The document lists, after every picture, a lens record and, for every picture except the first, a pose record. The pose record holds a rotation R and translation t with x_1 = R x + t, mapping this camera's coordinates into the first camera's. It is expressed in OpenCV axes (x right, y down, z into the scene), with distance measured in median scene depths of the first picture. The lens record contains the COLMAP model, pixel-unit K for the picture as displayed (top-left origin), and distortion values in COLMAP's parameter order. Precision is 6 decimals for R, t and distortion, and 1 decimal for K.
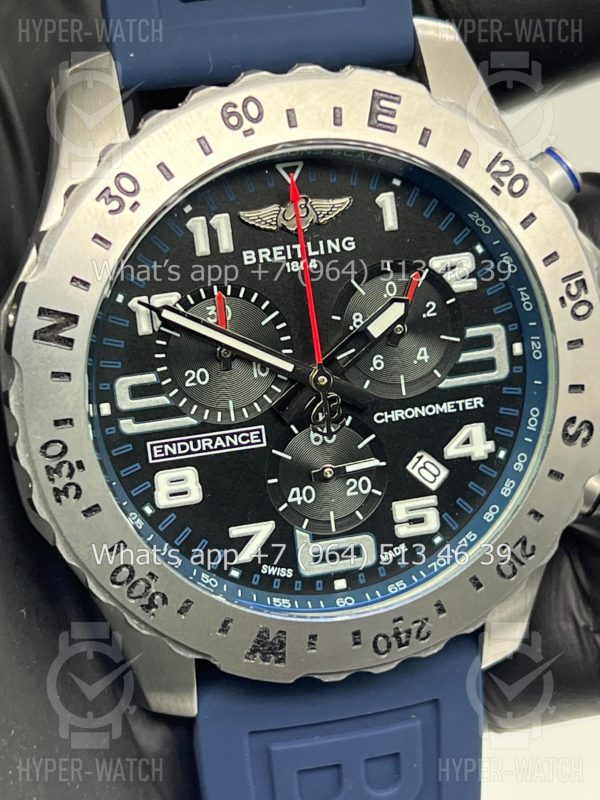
lens RADIAL K [[1848.8, 0, 276.4], [0, 1848.8, 412.9], [0, 0, 1]] dist [0.230428, -0.052368]
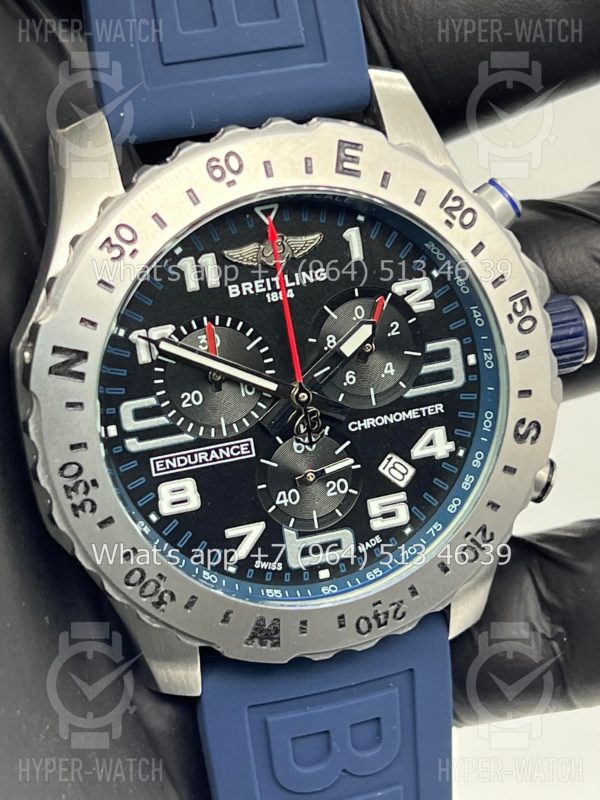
lens RADIAL K [[1848.8, 0, 276.4], [0, 1848.8, 412.9], [0, 0, 1]] dist [0.230428, -0.052368]
pose [[0.998107, -0.042302, 0.044635, -0.041968], [0.040768, 0.998564, 0.034755, -0.047414], [-0.046041, -0.032870, 0.998399, -0.128169]]
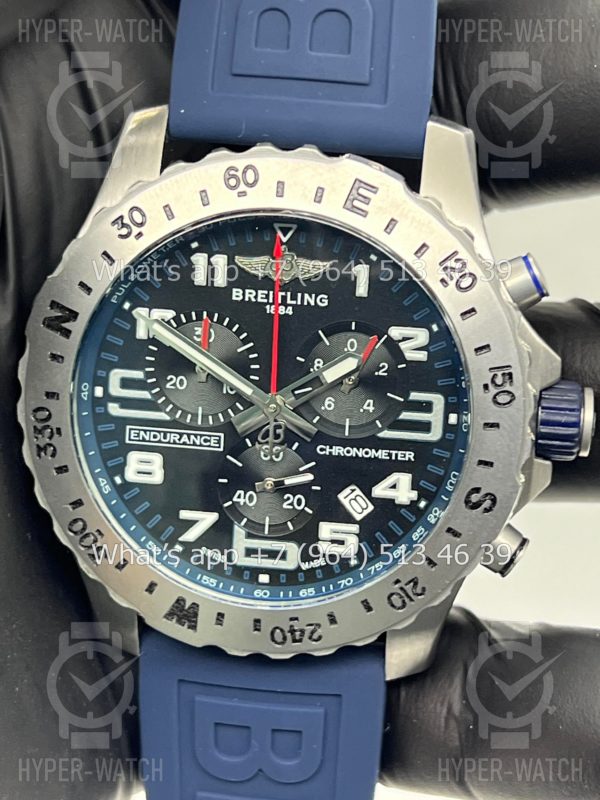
lens RADIAL K [[1848.8, 0, 276.4], [0, 1848.8, 412.9], [0, 0, 1]] dist [0.230428, -0.052368]
pose [[0.937791, 0.223673, -0.265554, 0.341045], [-0.215598, 0.974663, 0.059574, -0.085292], [0.272151, 0.001385, 0.962253, -0.142943]]
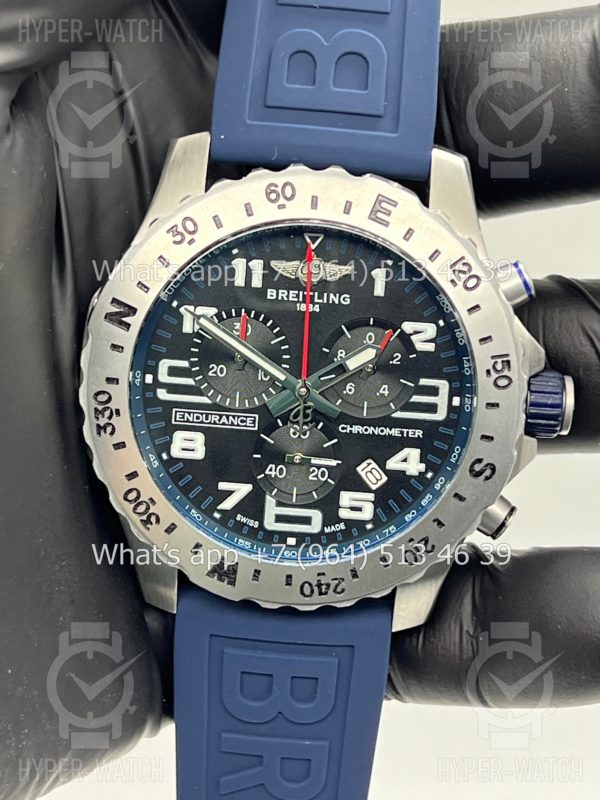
lens RADIAL K [[1848.8, 0, 276.4], [0, 1848.8, 412.9], [0, 0, 1]] dist [0.230428, -0.052368]
pose [[0.959817, 0.213545, -0.182071, 0.258287], [-0.216919, 0.976189, 0.001413, 0.000281], [0.178037, 0.038138, 0.983284, -0.357414]]
